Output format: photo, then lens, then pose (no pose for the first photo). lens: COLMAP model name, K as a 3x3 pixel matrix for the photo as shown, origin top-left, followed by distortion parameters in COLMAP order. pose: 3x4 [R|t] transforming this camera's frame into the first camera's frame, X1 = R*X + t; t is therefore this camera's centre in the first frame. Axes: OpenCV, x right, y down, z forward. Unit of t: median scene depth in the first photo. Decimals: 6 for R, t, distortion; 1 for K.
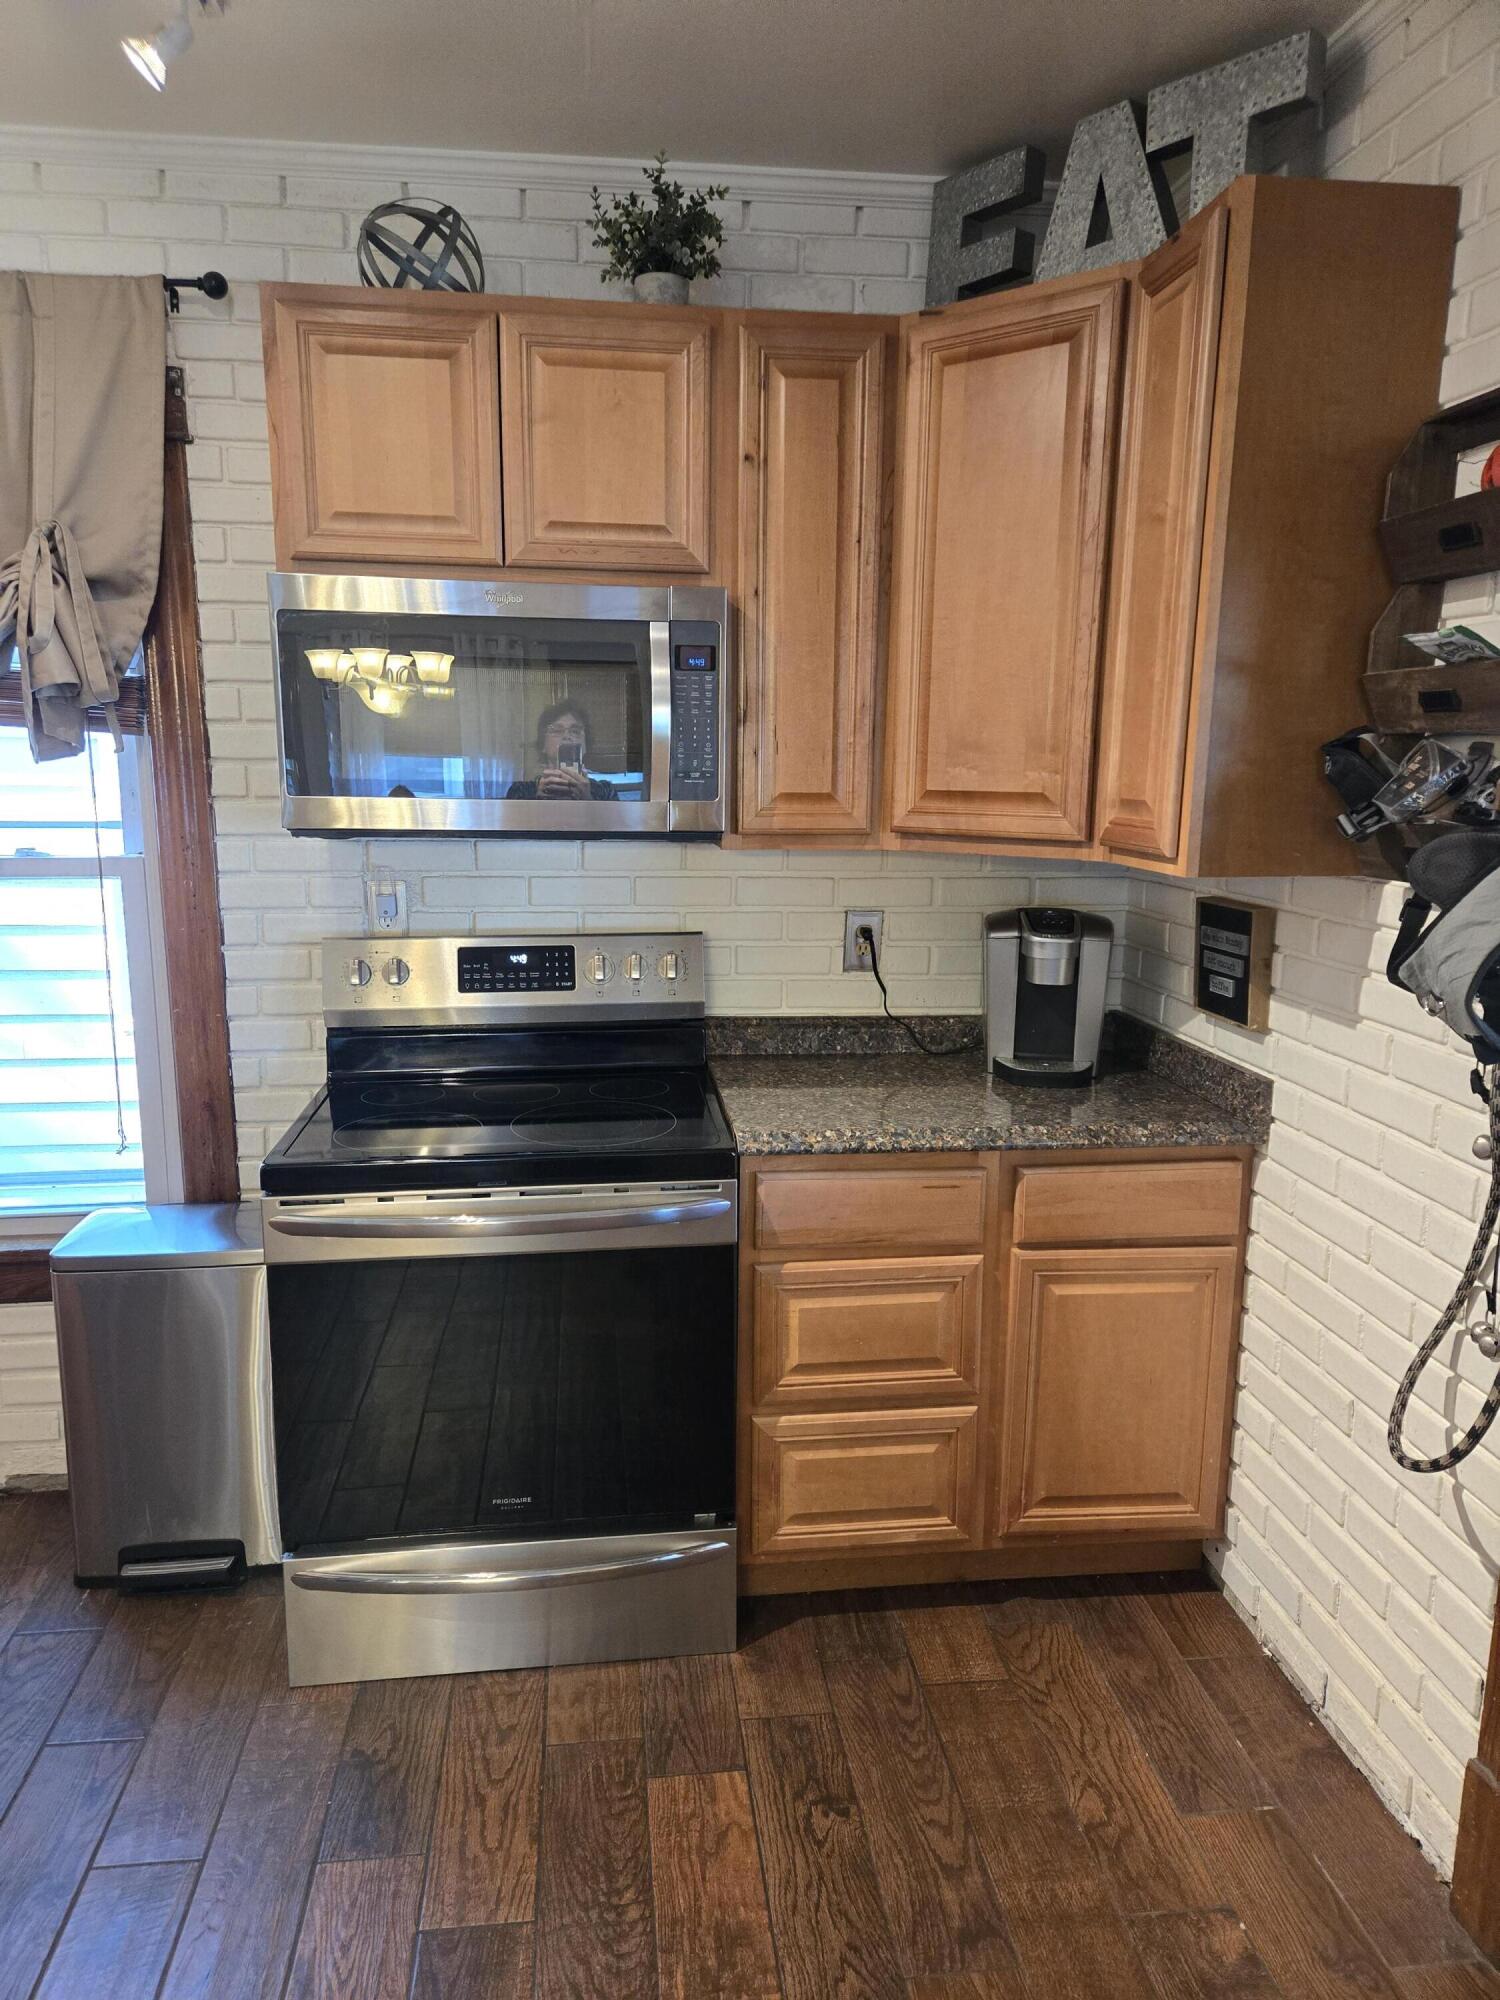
lens RADIAL K [[1325.1, 0, 717.2], [0, 1325.1, 1008.8], [0, 0, 1]] dist [0.084416, -0.066440]
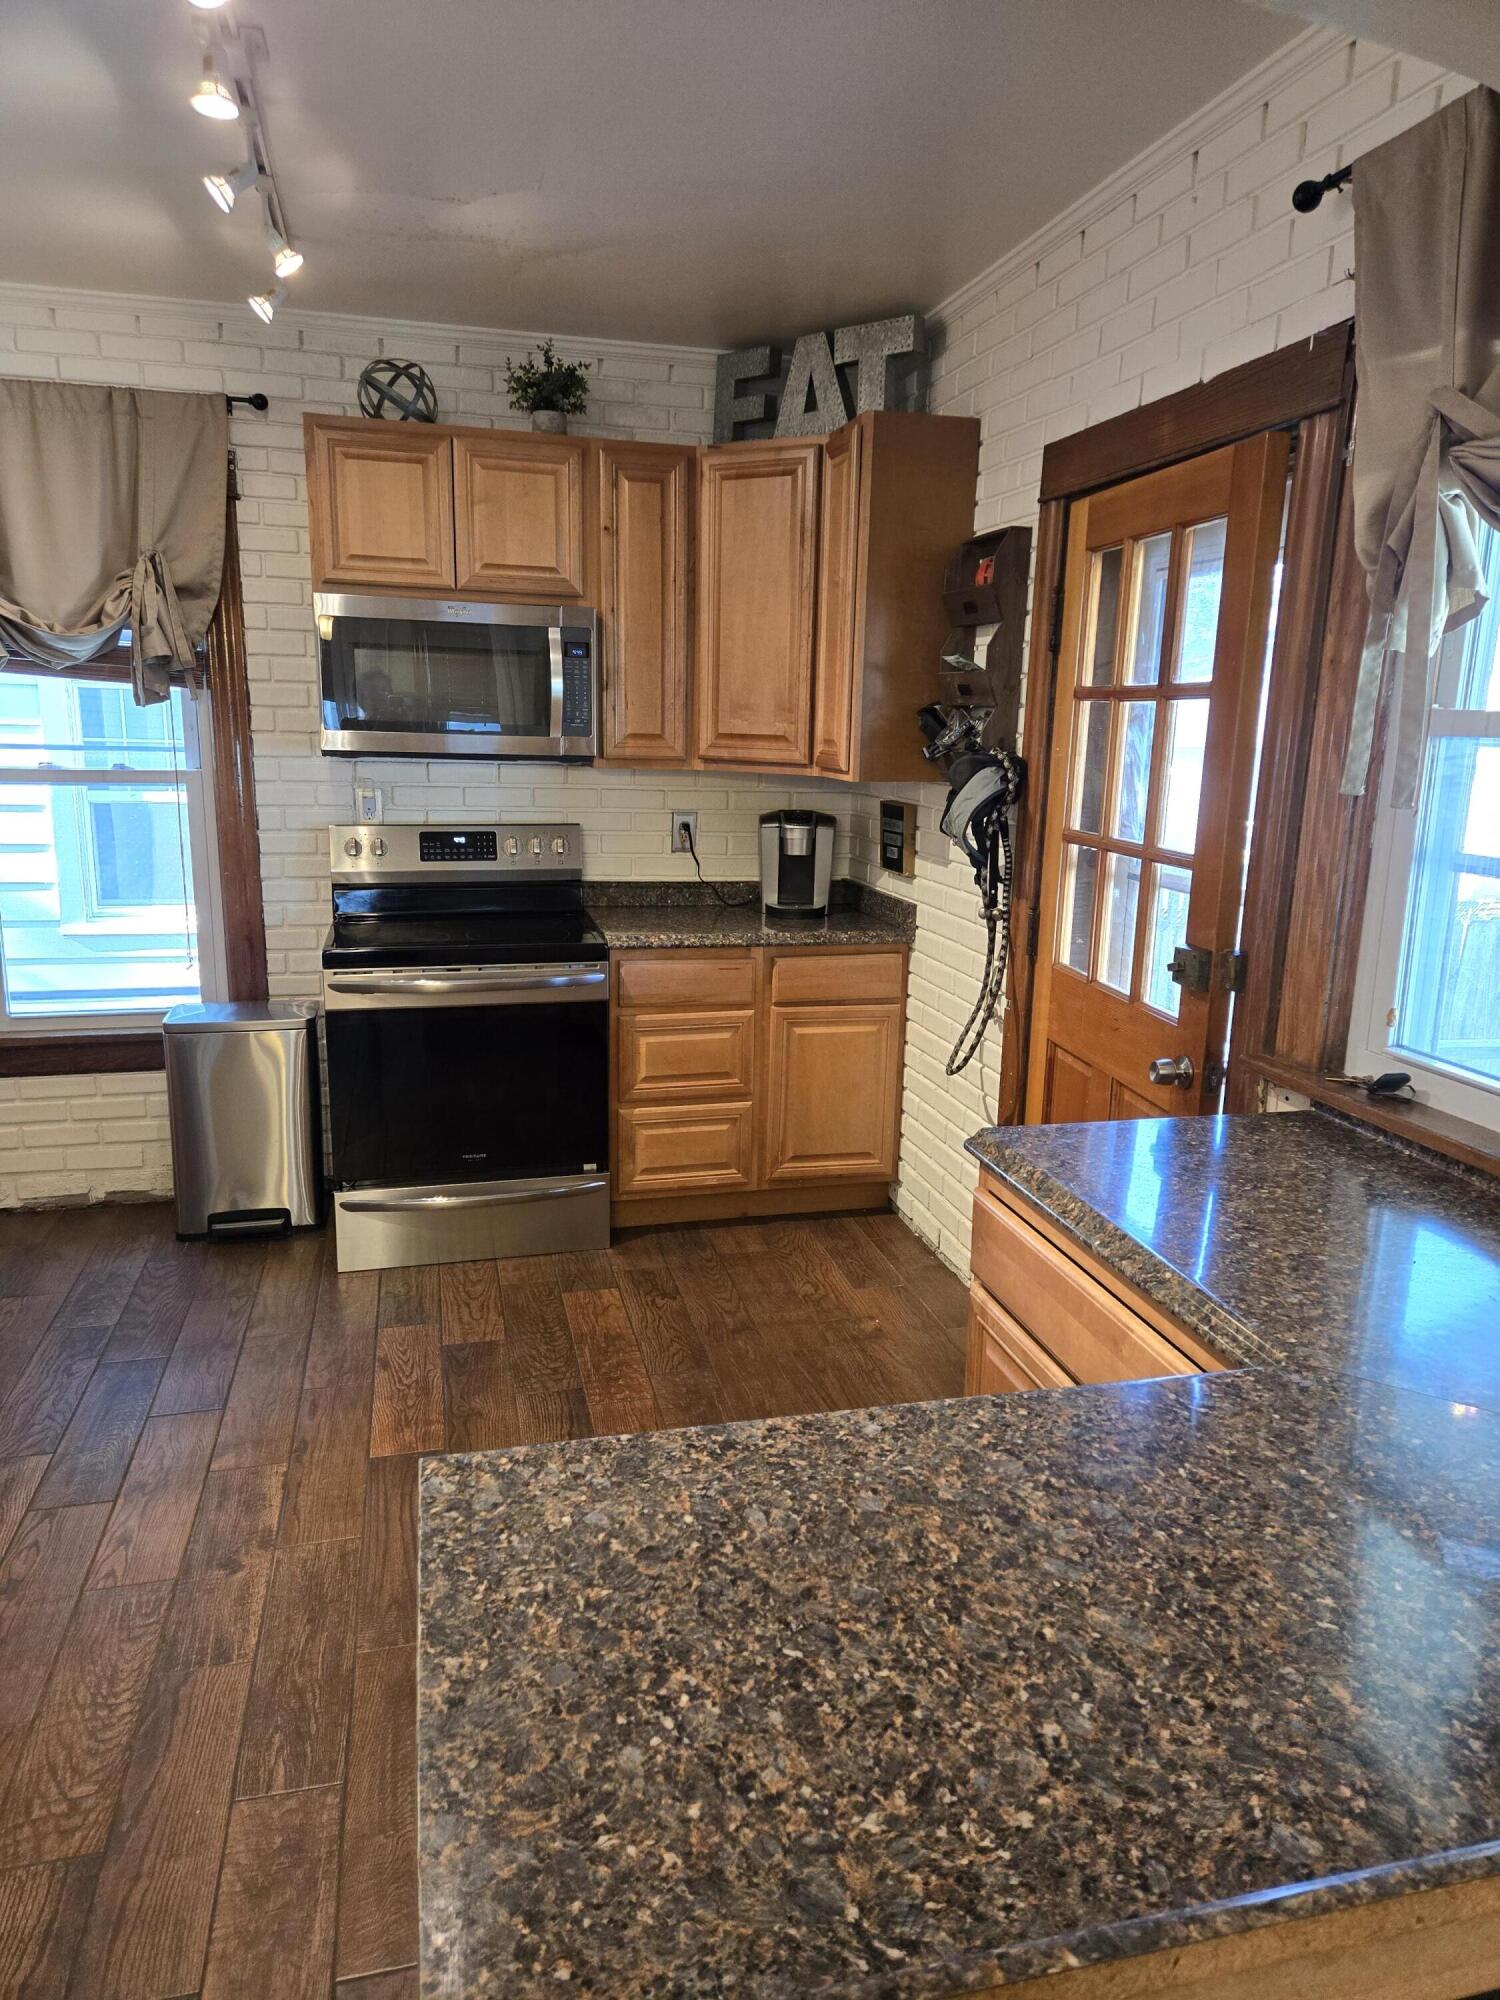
lens RADIAL K [[1315.4, 0, 753.6], [0, 1315.4, 983.5], [0, 0, 1]] dist [0.080316, -0.060585]
pose [[0.989174, -0.014562, 0.146024, -0.043364], [0.012280, 0.999788, 0.016520, 0.120661], [-0.146234, -0.014548, 0.989143, -0.634206]]
